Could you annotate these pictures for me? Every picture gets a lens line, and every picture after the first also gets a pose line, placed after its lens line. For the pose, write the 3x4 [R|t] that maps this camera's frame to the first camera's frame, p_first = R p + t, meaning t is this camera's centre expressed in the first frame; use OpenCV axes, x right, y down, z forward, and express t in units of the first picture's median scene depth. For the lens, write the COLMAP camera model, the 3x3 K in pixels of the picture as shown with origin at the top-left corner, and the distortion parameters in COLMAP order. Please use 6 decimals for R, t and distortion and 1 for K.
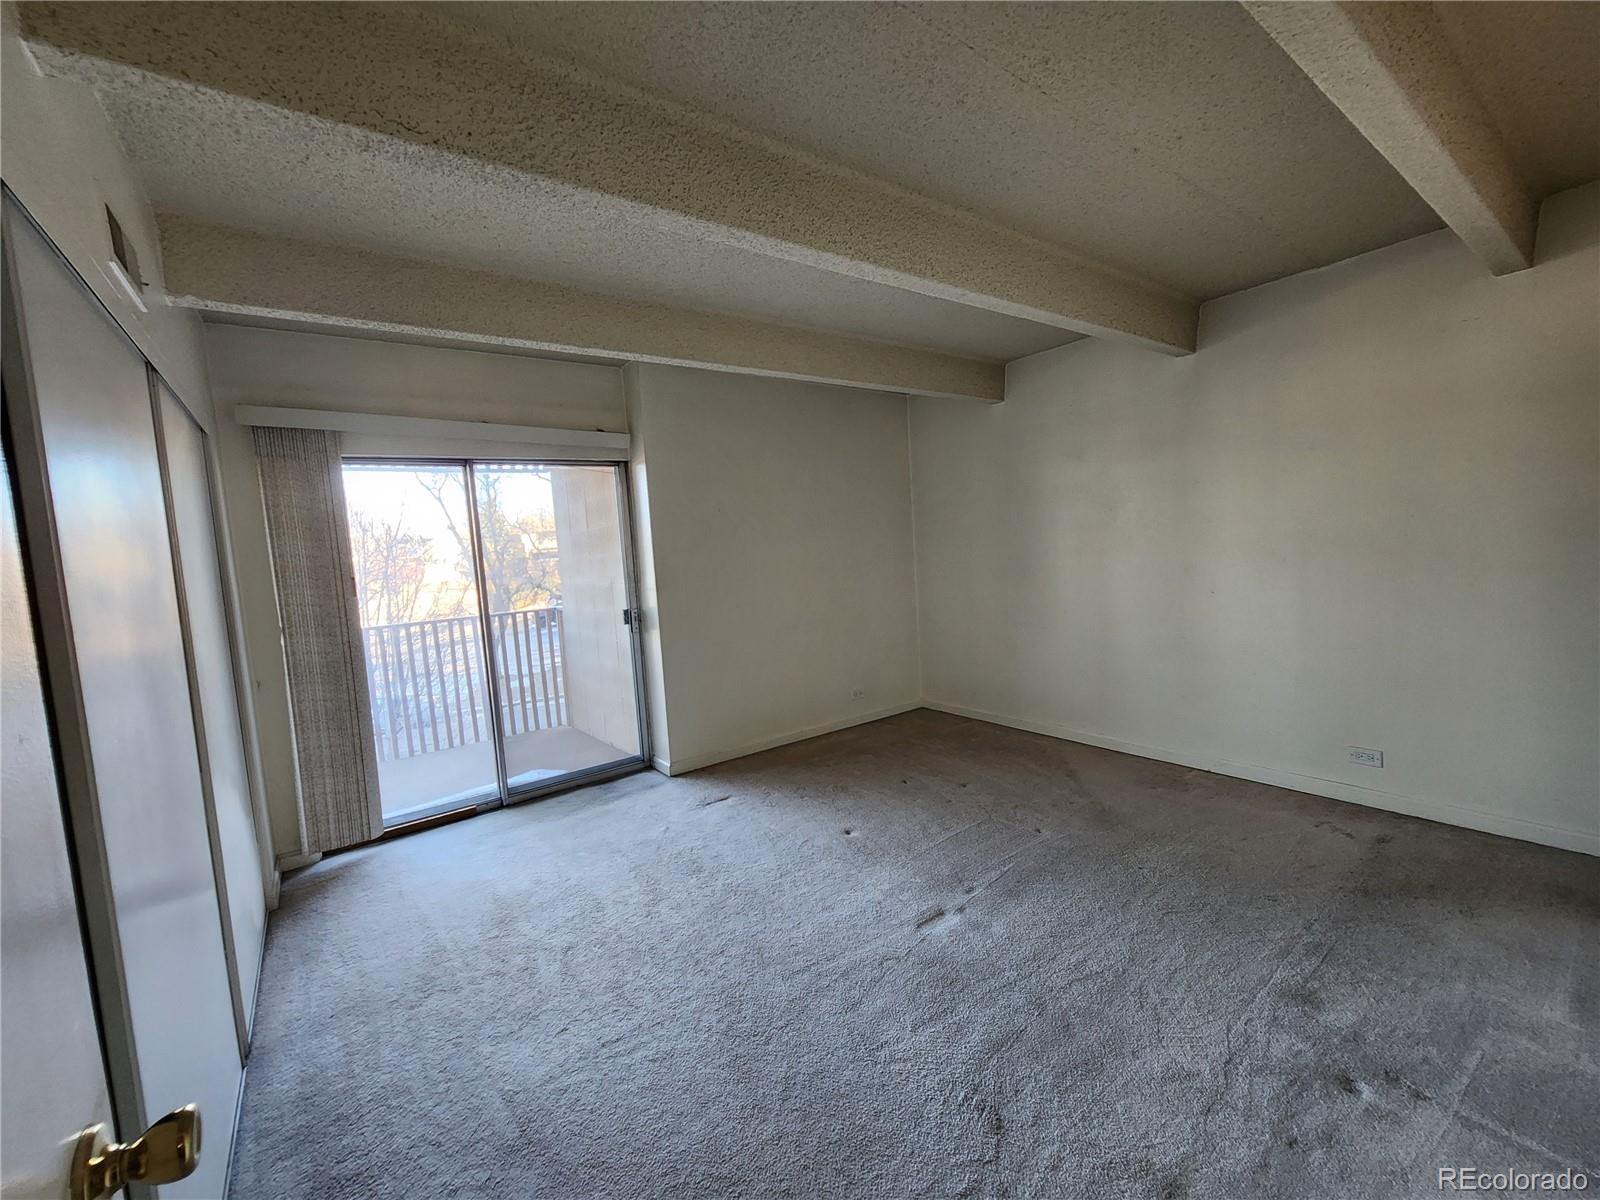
lens RADIAL K [[652.8, 0, 800.0], [0, 652.8, 600.0], [0, 0, 1]] dist [0.000479, 0.000107]
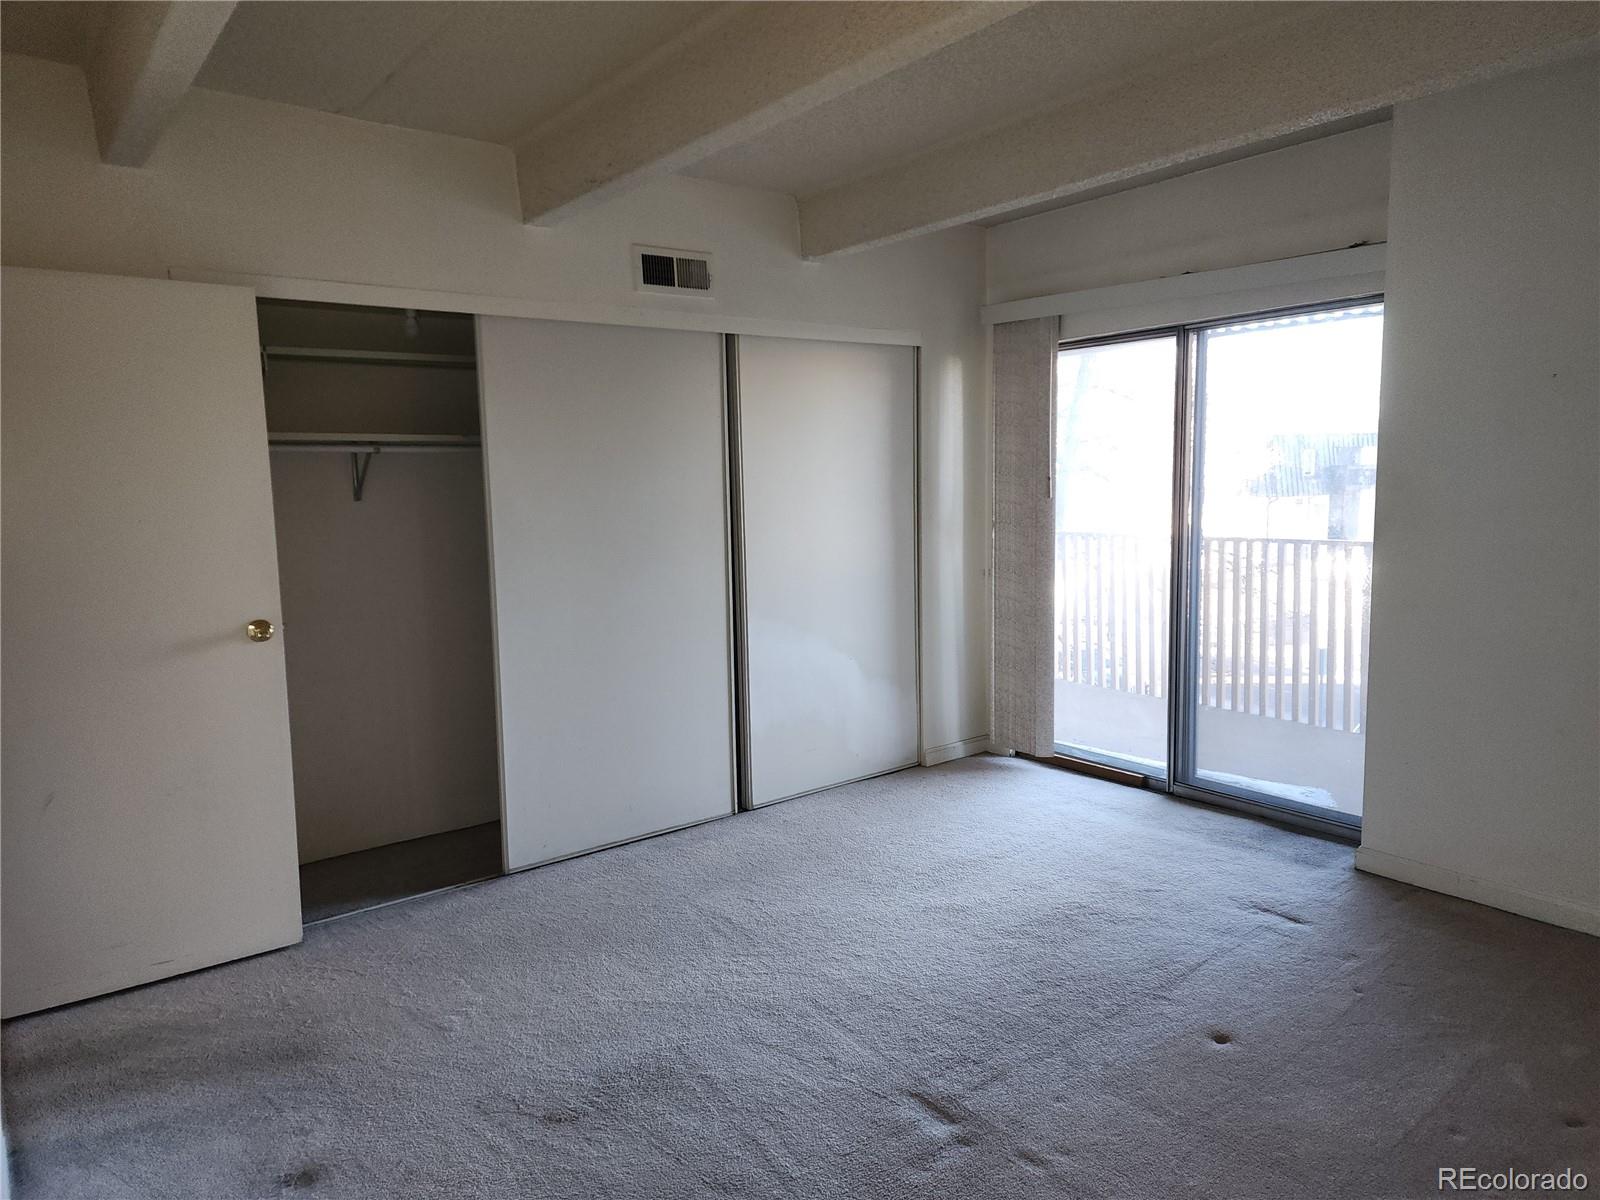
lens RADIAL K [[1058.8, 0, 807.1], [0, 1058.8, 594.1], [0, 0, 1]] dist [0.098357, -0.093490]
pose [[0.025776, 0.176296, -0.984000, 0.750334], [-0.067859, 0.982365, 0.174226, -0.101072], [0.997362, 0.062282, 0.037284, 0.553909]]
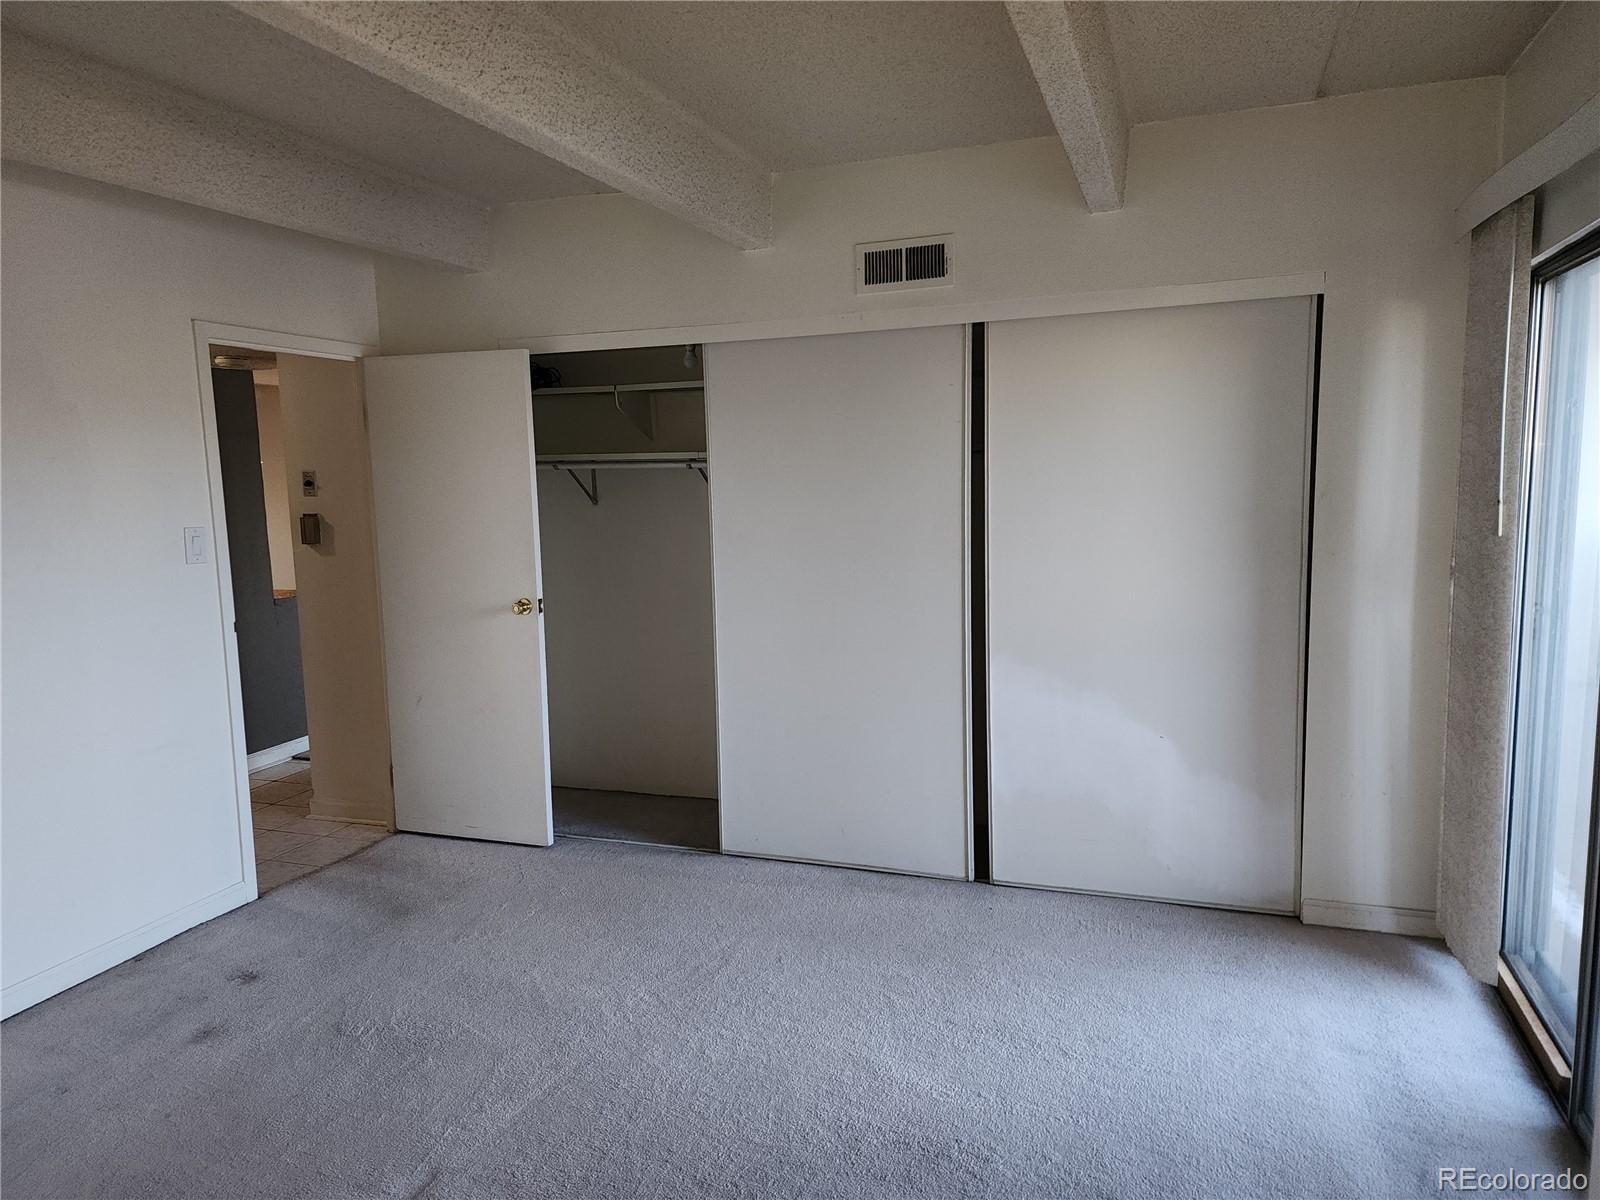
lens RADIAL K [[1058.8, 0, 807.1], [0, 1058.8, 594.1], [0, 0, 1]] dist [0.098357, -0.093490]
pose [[-0.826124, 0.145988, -0.544249, 0.244207], [0.025917, 0.974678, 0.222105, -0.152359], [0.562892, 0.169381, -0.808989, 1.270965]]
